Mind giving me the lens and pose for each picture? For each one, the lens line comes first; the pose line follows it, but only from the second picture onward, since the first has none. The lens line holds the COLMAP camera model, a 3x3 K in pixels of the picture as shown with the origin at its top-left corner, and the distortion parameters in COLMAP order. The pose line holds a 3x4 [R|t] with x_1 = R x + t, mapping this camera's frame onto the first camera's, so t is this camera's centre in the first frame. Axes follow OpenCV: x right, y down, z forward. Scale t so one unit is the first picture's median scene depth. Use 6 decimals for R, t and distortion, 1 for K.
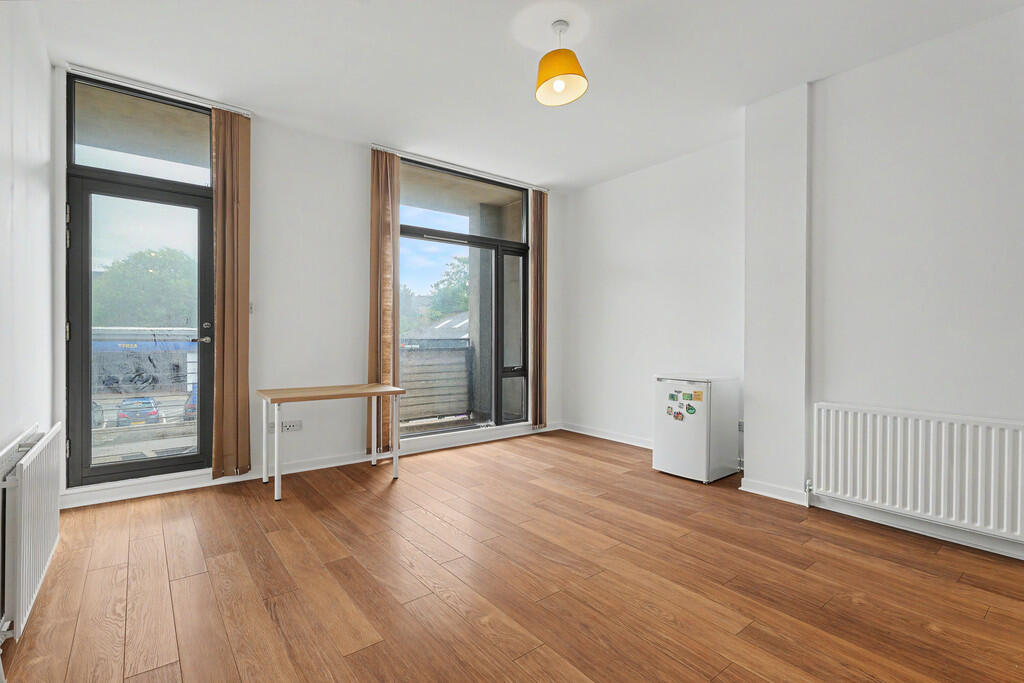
lens RADIAL K [[477.4, 0, 514.8], [0, 477.4, 342.1], [0, 0, 1]] dist [0.002933, 0.000896]
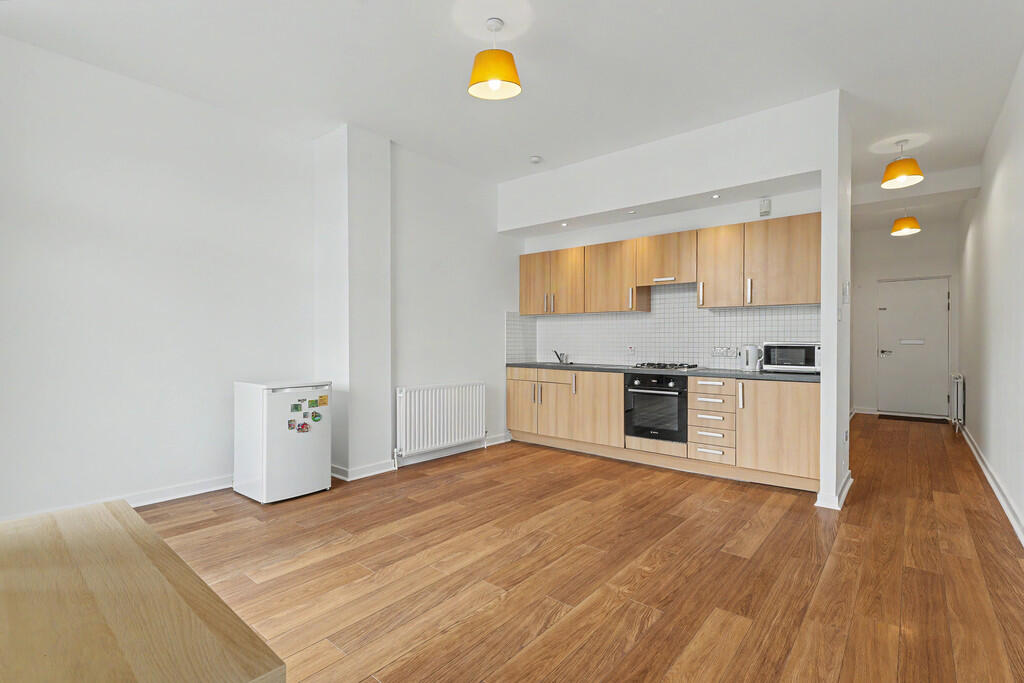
lens RADIAL K [[477.4, 0, 514.8], [0, 477.4, 342.1], [0, 0, 1]] dist [0.002933, 0.000896]
pose [[-0.205620, -0.007632, 0.978602, -0.808810], [0.005476, 0.999945, 0.008950, -0.012827], [-0.978617, 0.007199, -0.205567, 1.067510]]
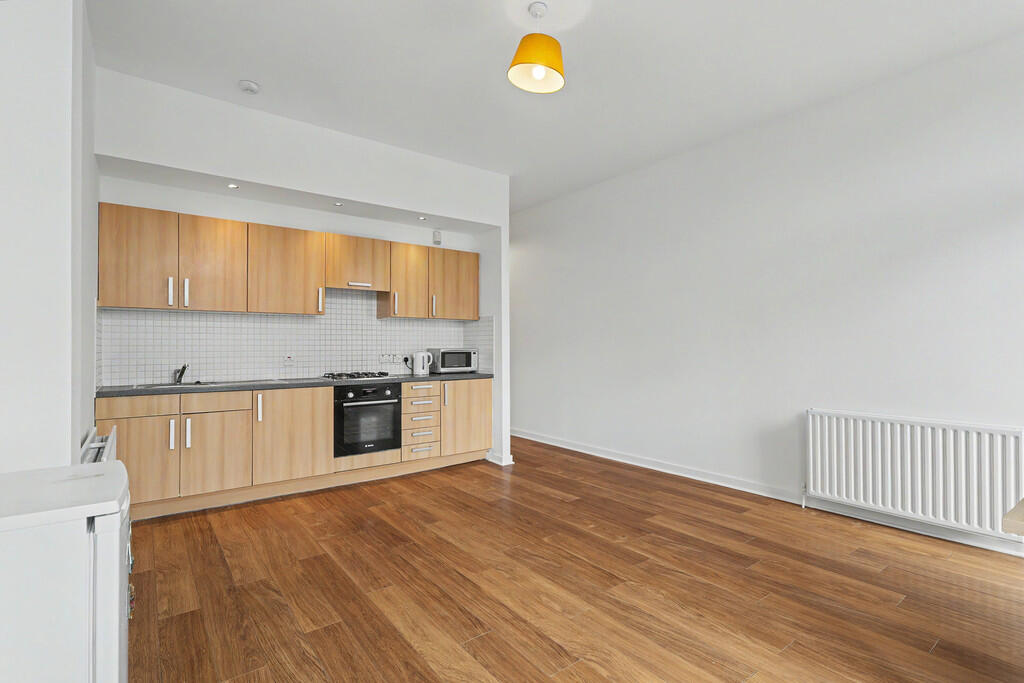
lens RADIAL K [[482.6, 0, 512.0], [0, 482.6, 341.5], [0, 0, 1]] dist [-0.001041, 0.000176]
pose [[-0.999839, 0.000432, 0.017927, 0.115775], [0.000387, 0.999997, -0.002500, -0.019221], [-0.017928, -0.002492, -0.999836, 1.757879]]
